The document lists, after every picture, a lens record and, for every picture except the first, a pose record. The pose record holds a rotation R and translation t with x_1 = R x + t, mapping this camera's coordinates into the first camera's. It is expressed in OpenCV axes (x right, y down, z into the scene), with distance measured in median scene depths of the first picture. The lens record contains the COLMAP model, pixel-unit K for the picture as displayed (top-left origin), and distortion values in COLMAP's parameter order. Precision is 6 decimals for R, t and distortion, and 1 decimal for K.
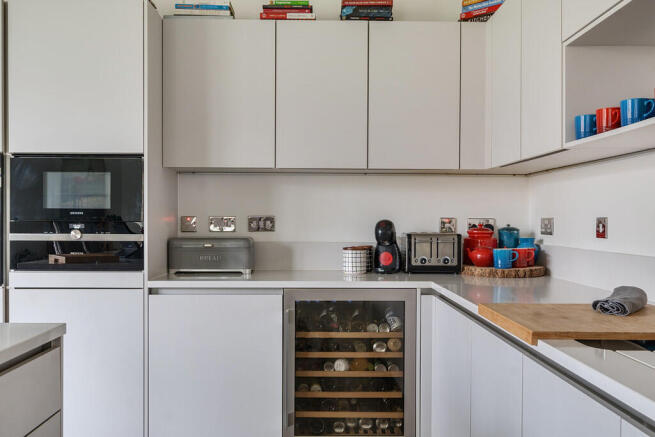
lens RADIAL K [[610.4, 0, 325.9], [0, 610.4, 219.1], [0, 0, 1]] dist [-0.011423, 0.000000]
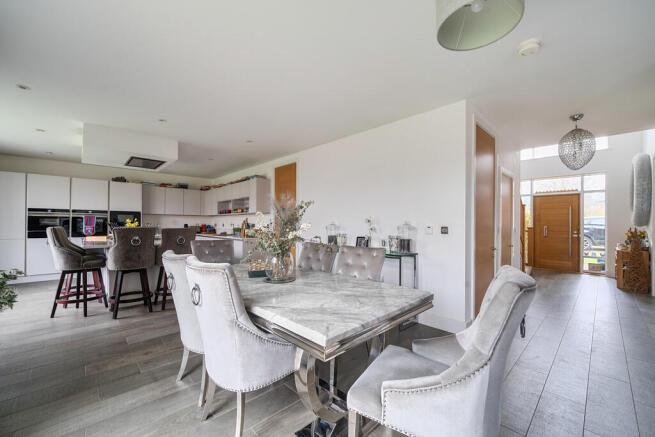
lens RADIAL K [[261.1, 0, 324.4], [0, 261.1, 222.4], [0, 0, 1]] dist [0.000092, -0.000100]
pose [[0.745194, 0.008067, 0.666799, -0.616497], [-0.006041, 0.999967, -0.005346, -0.007498], [-0.666820, -0.000044, 0.745219, -1.813433]]
